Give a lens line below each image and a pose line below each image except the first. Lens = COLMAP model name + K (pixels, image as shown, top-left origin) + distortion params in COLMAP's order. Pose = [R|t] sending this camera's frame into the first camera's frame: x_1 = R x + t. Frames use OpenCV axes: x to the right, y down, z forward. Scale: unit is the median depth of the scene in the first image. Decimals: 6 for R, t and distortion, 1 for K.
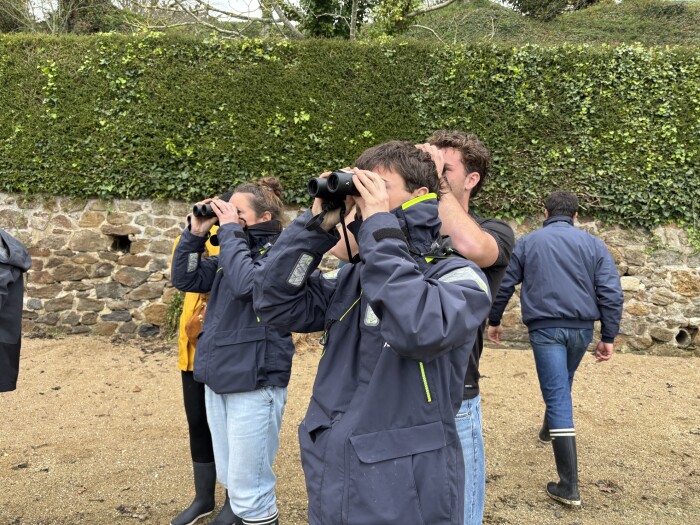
lens RADIAL K [[531.1, 0, 349.6], [0, 531.1, 273.5], [0, 0, 1]] dist [0.003057, -0.000061]
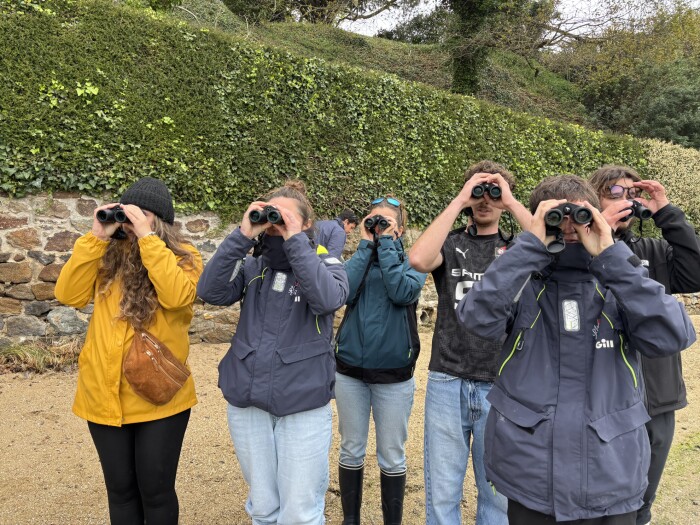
lens RADIAL K [[531.2, 0, 346.1], [0, 531.2, 270.4], [0, 0, 1]] dist [0.047652, -0.066729]
pose [[0.838787, -0.015113, 0.544249, -0.212907], [0.009141, 0.999865, 0.013676, -0.012461], [-0.544383, -0.006497, 0.838812, 0.052988]]
